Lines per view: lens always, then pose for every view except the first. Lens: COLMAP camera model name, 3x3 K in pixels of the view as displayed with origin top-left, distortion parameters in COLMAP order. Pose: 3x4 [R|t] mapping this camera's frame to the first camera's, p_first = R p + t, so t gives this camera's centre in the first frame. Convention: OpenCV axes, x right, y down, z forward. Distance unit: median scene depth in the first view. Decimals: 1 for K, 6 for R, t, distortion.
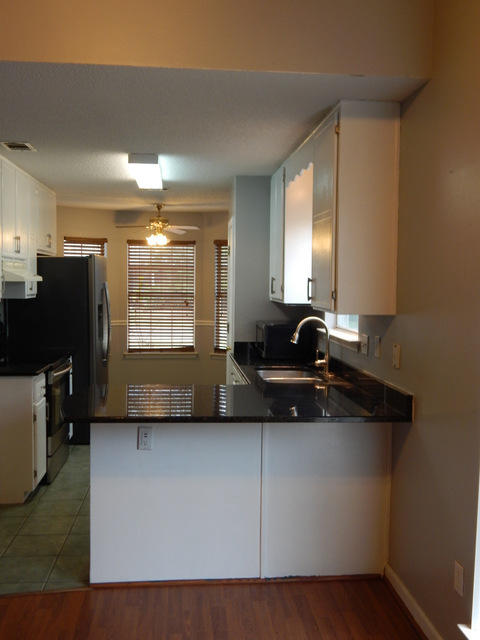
lens RADIAL K [[637.0, 0, 239.2], [0, 637.0, 316.6], [0, 0, 1]] dist [-0.020396, 0.000000]
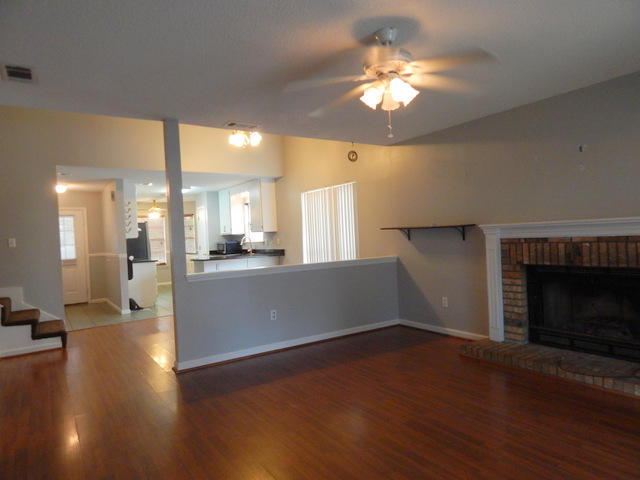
lens RADIAL K [[425.0, 0, 323.5], [0, 425.0, 241.1], [0, 0, 1]] dist [0.004266, -0.004256]
pose [[0.879433, -0.061439, 0.472040, -0.381466], [0.084905, 0.995980, -0.028549, 0.080950], [-0.468389, 0.065186, 0.881114, -0.743609]]
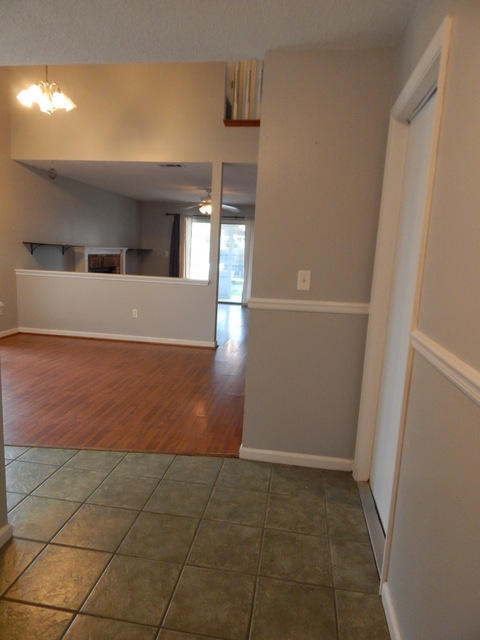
lens RADIAL K [[425.0, 0, 242.6], [0, 425.0, 315.3], [0, 0, 1]] dist [0.004266, -0.004256]
pose [[-0.971103, -0.078052, 0.225538, -0.541087], [-0.032036, 0.979089, 0.200895, -0.007023], [-0.236502, 0.187865, -0.953296, 0.813158]]
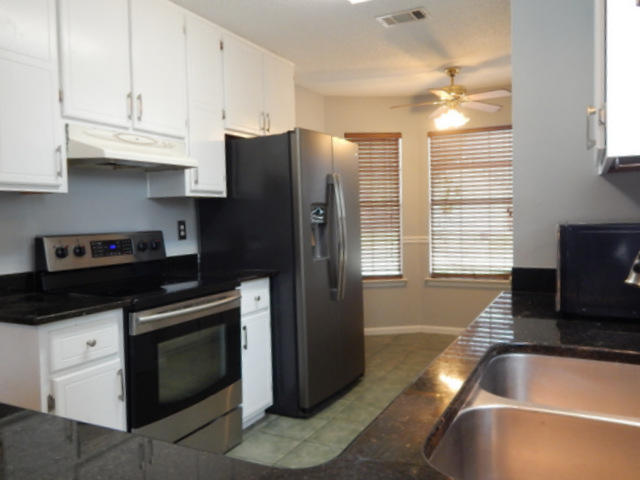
lens RADIAL K [[512.9, 0, 324.0], [0, 512.9, 245.8], [0, 0, 1]] dist [-0.018133, 0.002915]
pose [[0.844284, 0.002077, -0.535893, 0.067043], [0.000942, 0.999985, 0.005360, 0.018000], [0.535896, -0.005030, 0.844269, 0.519918]]
